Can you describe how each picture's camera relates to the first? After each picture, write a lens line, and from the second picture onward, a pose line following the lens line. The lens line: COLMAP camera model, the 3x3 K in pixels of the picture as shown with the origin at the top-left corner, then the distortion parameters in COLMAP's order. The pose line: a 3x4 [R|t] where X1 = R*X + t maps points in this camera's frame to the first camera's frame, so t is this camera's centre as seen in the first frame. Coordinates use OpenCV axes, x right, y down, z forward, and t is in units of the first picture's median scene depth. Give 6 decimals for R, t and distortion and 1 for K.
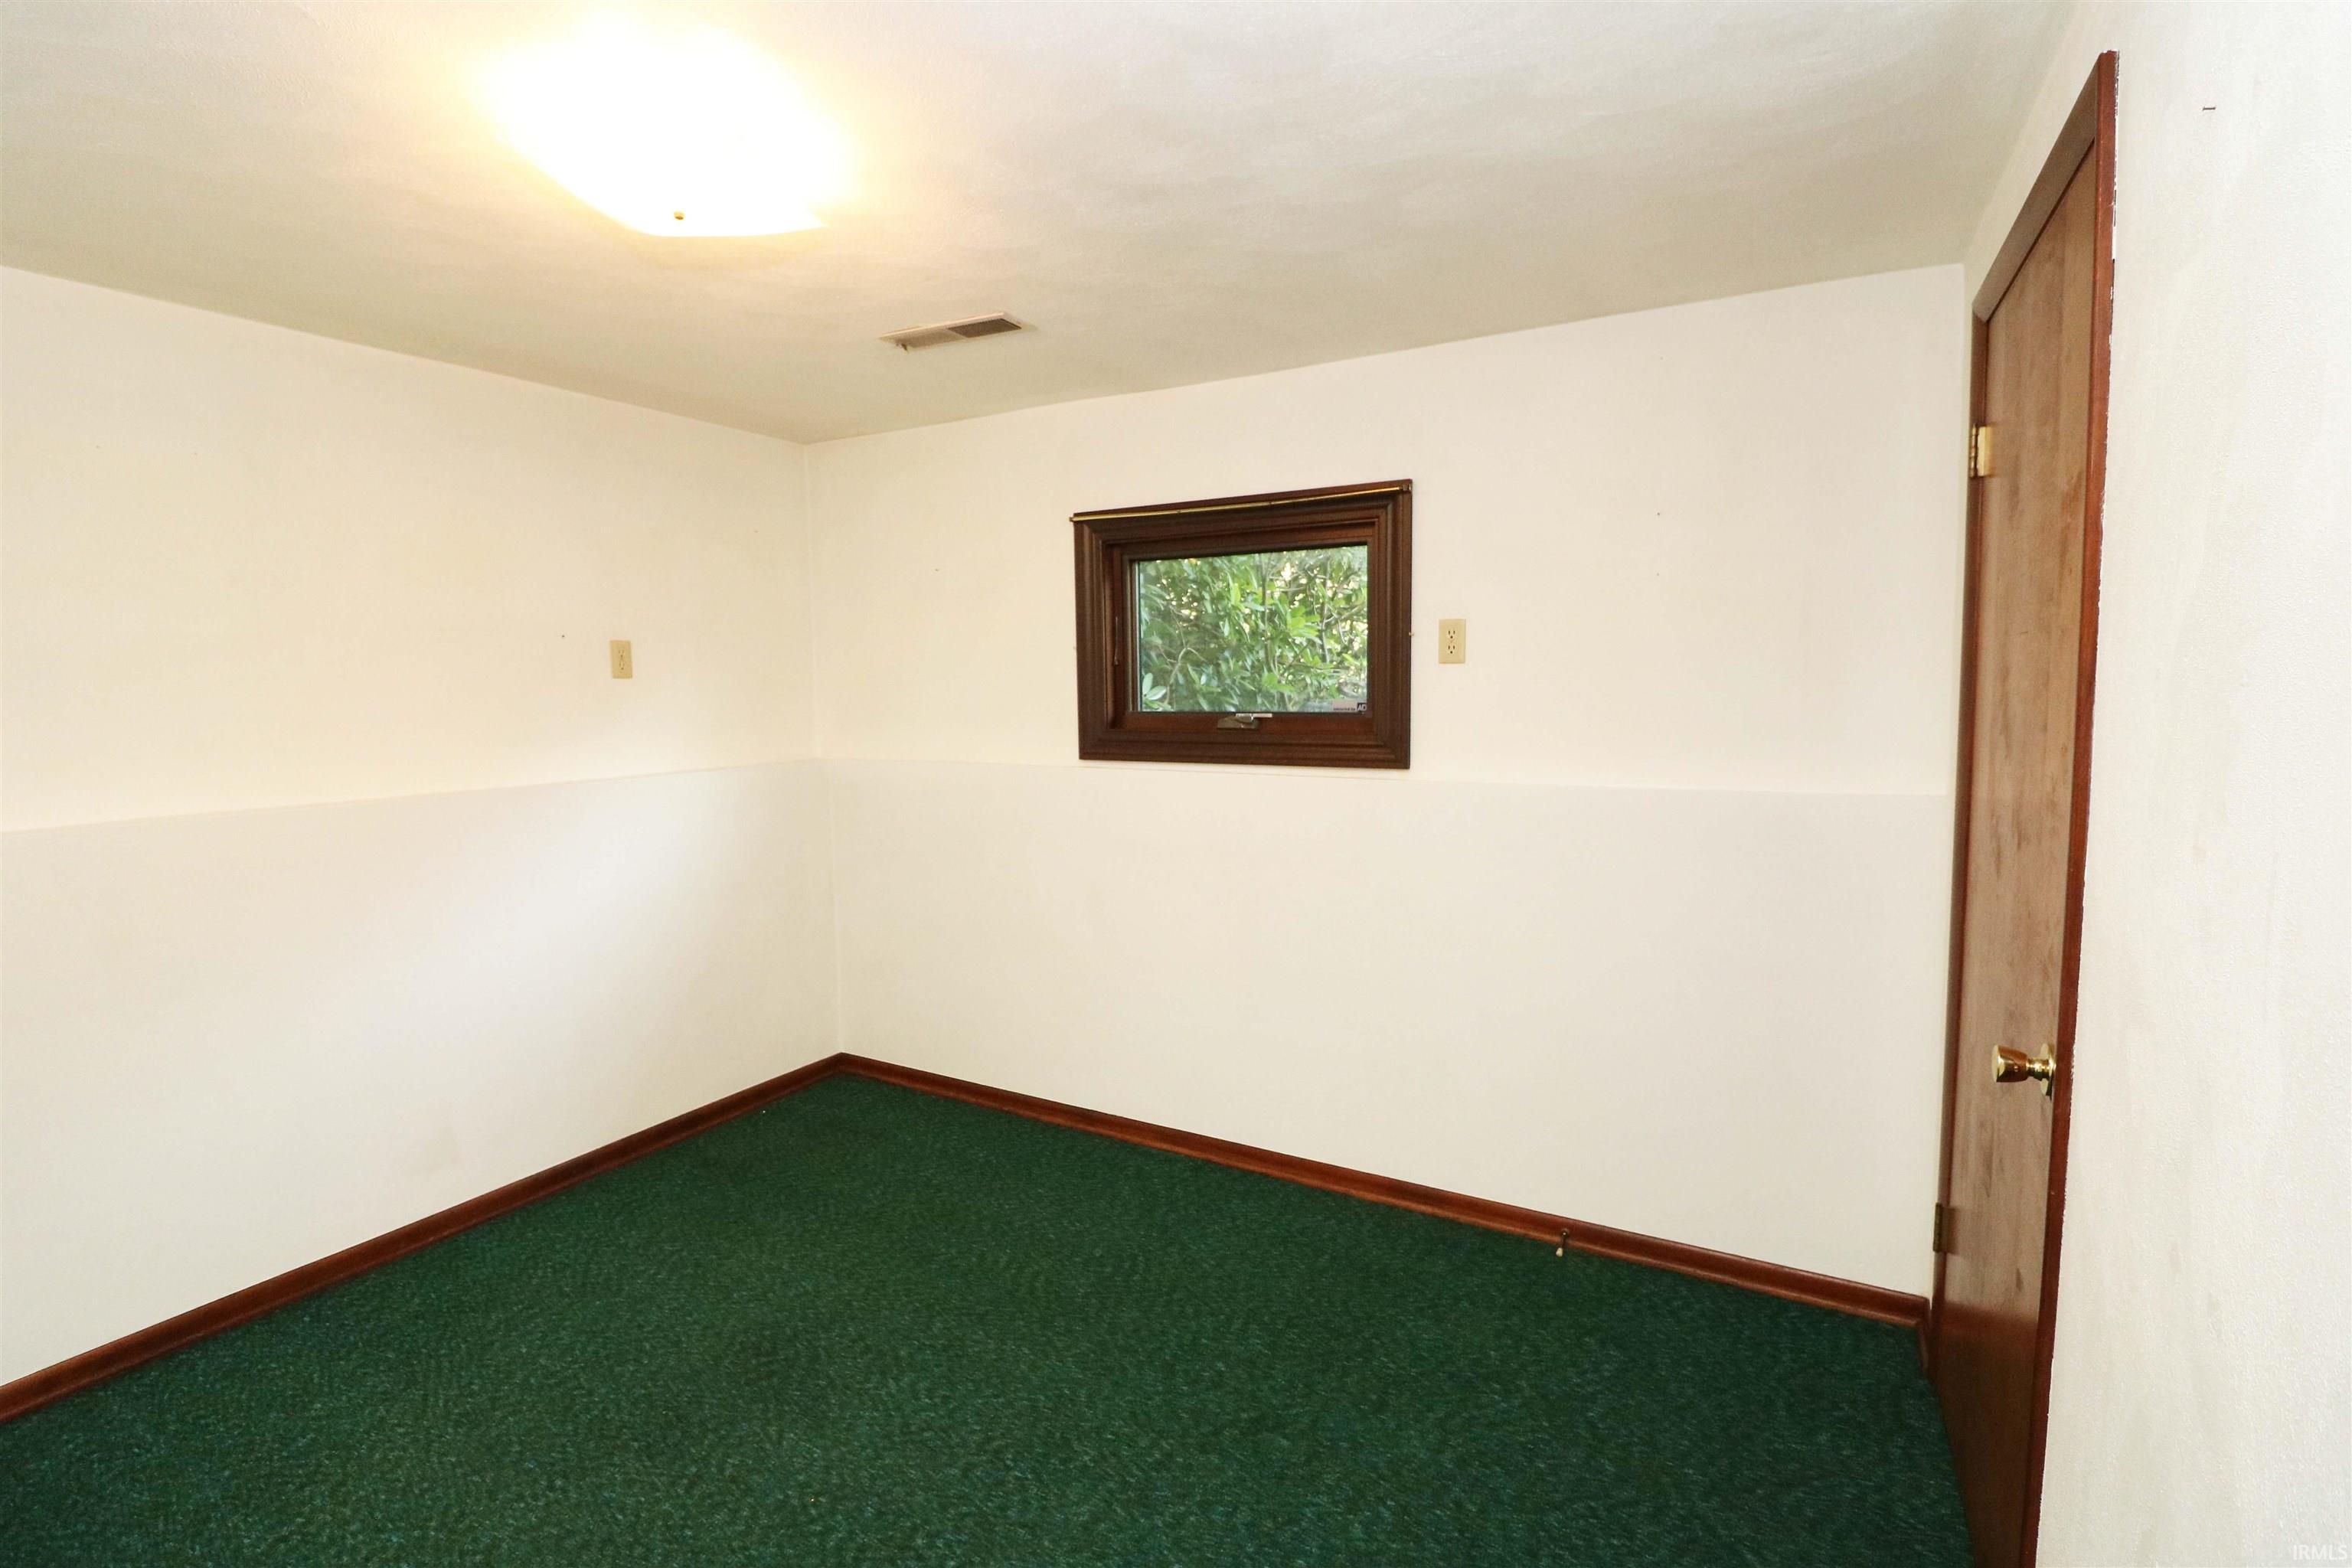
lens RADIAL K [[1077.3, 0, 1171.1], [0, 1077.3, 752.4], [0, 0, 1]] dist [0.001470, -0.013841]
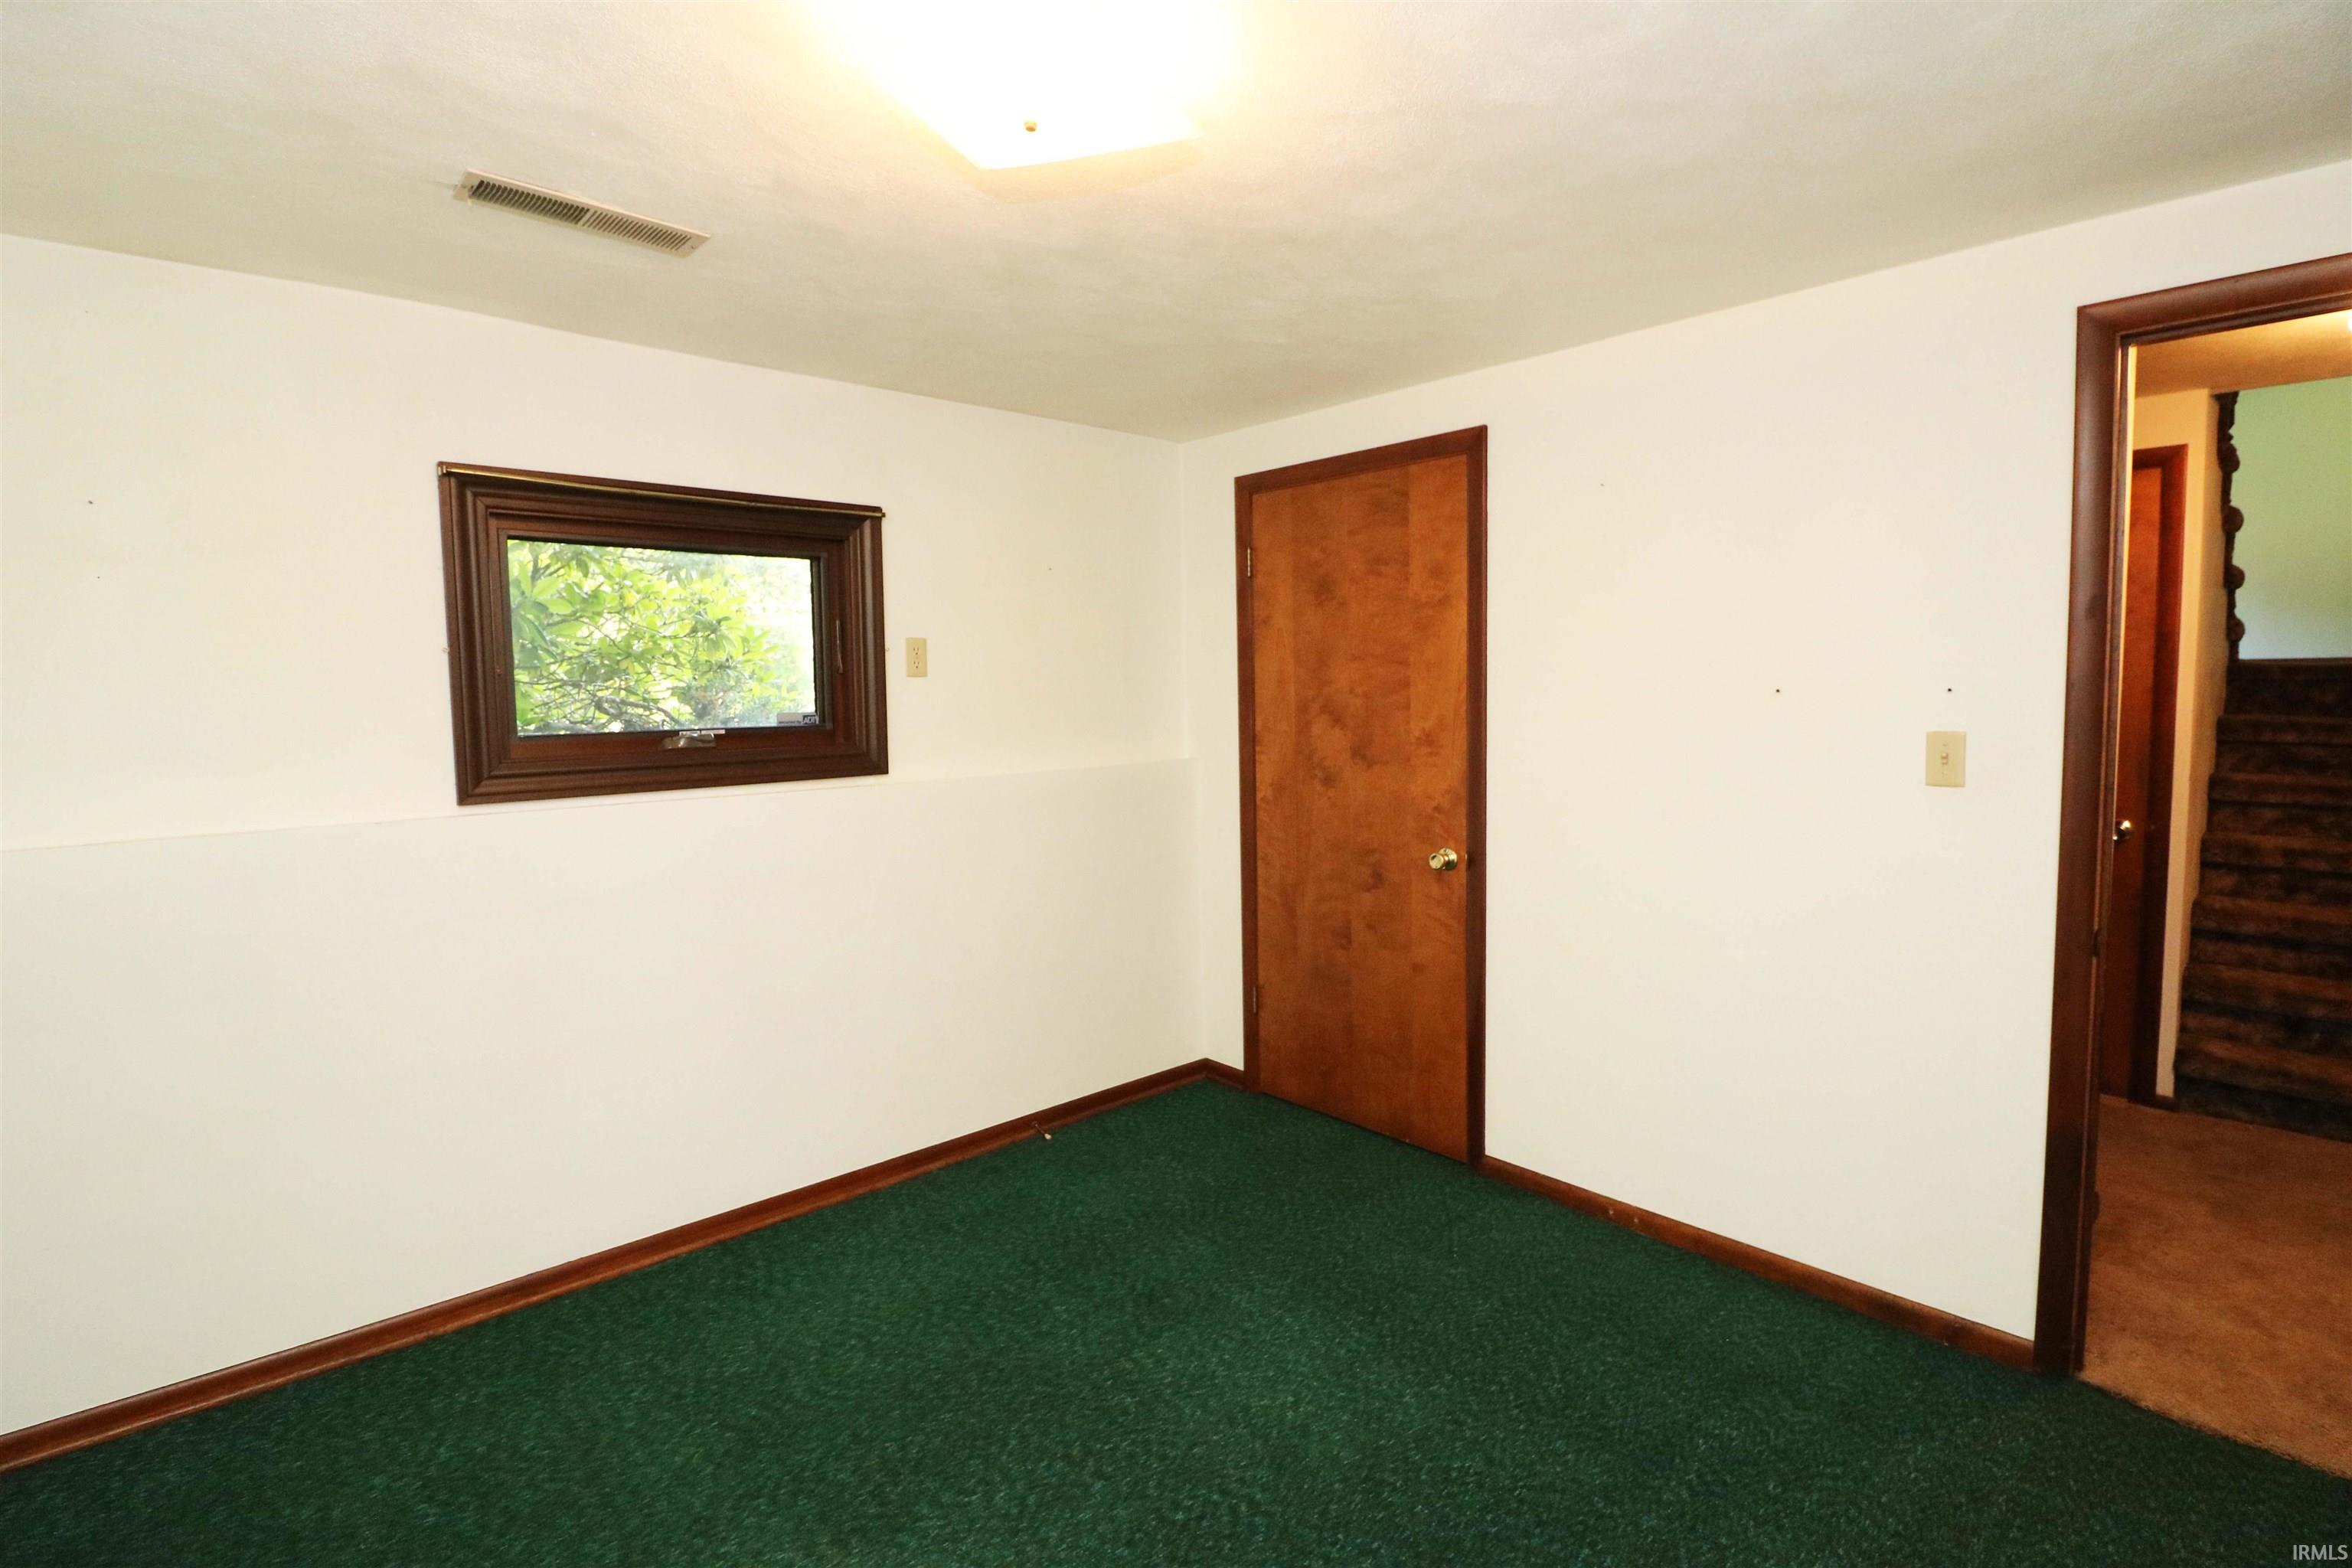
lens RADIAL K [[1077.3, 0, 1171.1], [0, 1077.3, 752.4], [0, 0, 1]] dist [0.001470, -0.013841]
pose [[0.330851, -0.055609, 0.942043, -0.691617], [0.073391, 0.996755, 0.033064, -0.020727], [-0.940825, 0.058198, 0.333858, 0.364361]]
